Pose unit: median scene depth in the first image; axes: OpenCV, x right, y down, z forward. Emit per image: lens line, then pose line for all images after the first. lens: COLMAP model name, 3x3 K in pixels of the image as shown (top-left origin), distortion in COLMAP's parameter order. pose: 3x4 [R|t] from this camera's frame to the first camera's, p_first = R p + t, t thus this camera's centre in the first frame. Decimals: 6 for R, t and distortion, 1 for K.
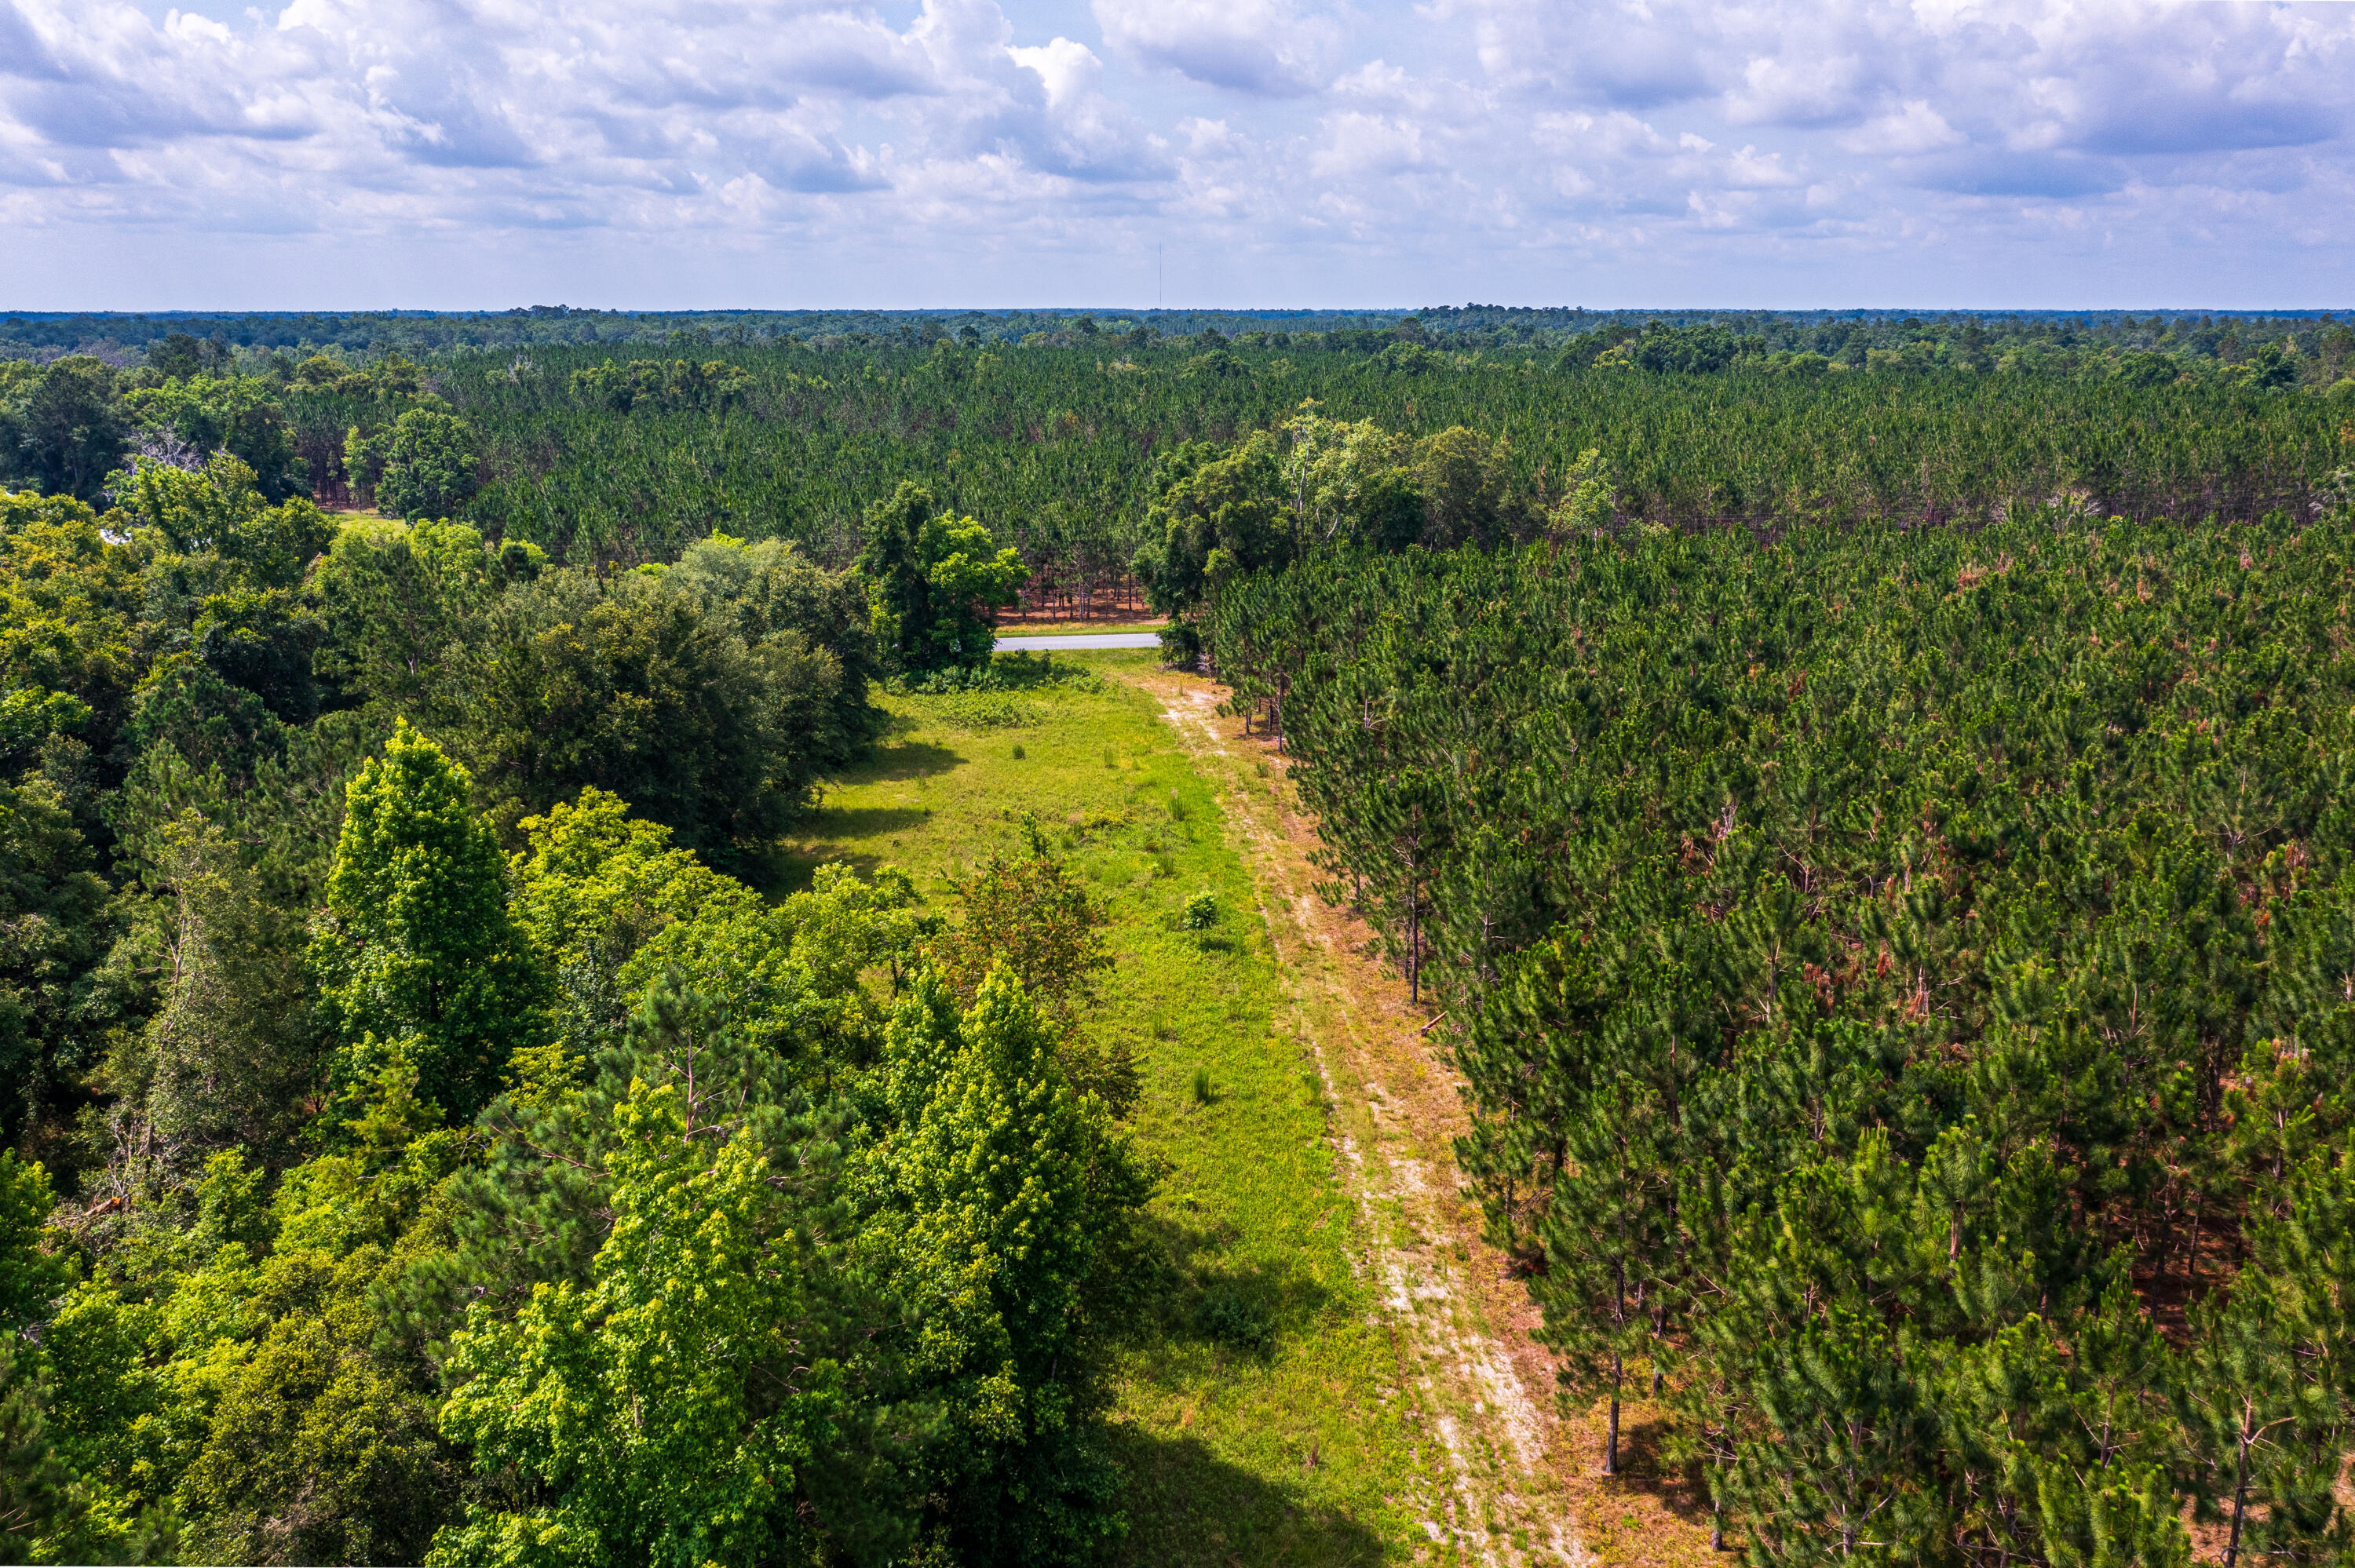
lens RADIAL K [[1891.4, 0, 1181.2], [0, 1891.4, 730.3], [0, 0, 1]] dist [-0.011722, -0.001450]
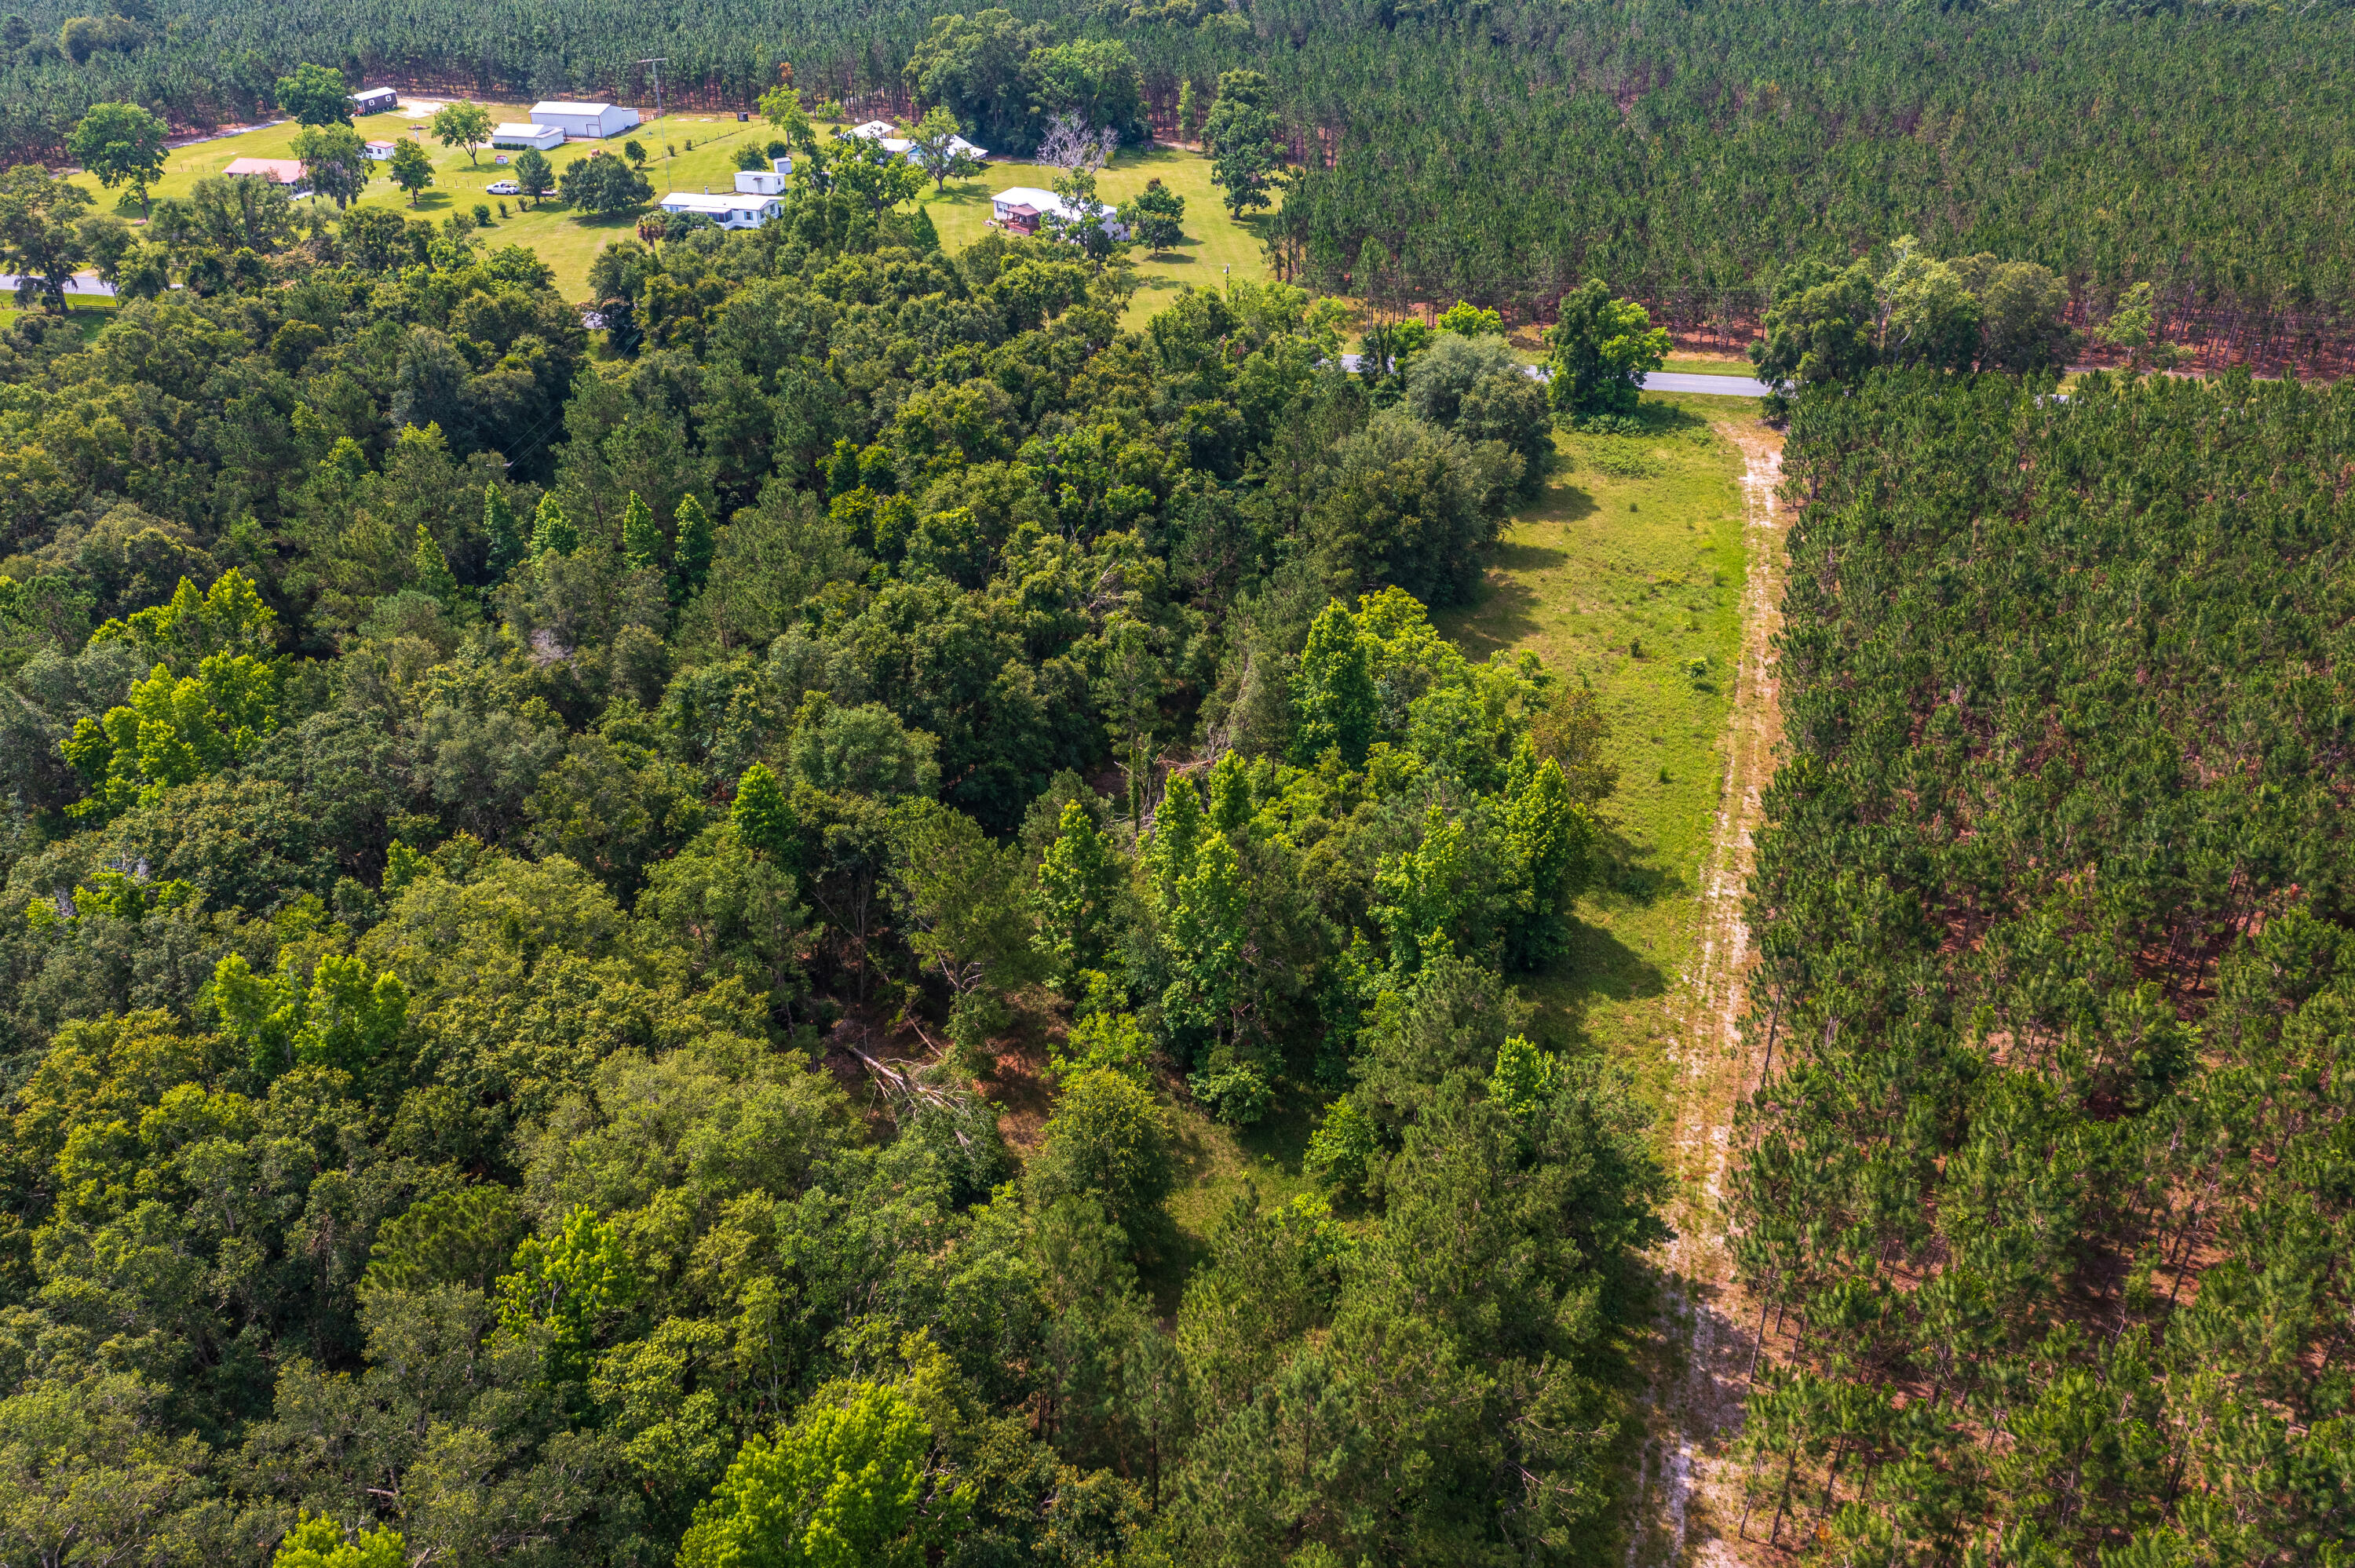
lens RADIAL K [[1891.4, 0, 1176.6], [0, 1891.4, 783.3], [0, 0, 1]] dist [-0.011722, -0.001450]
pose [[0.931728, 0.180303, -0.315235, 0.115646], [-0.077854, 0.947032, 0.311560, -0.278145], [0.354713, -0.265746, 0.896414, -0.715267]]
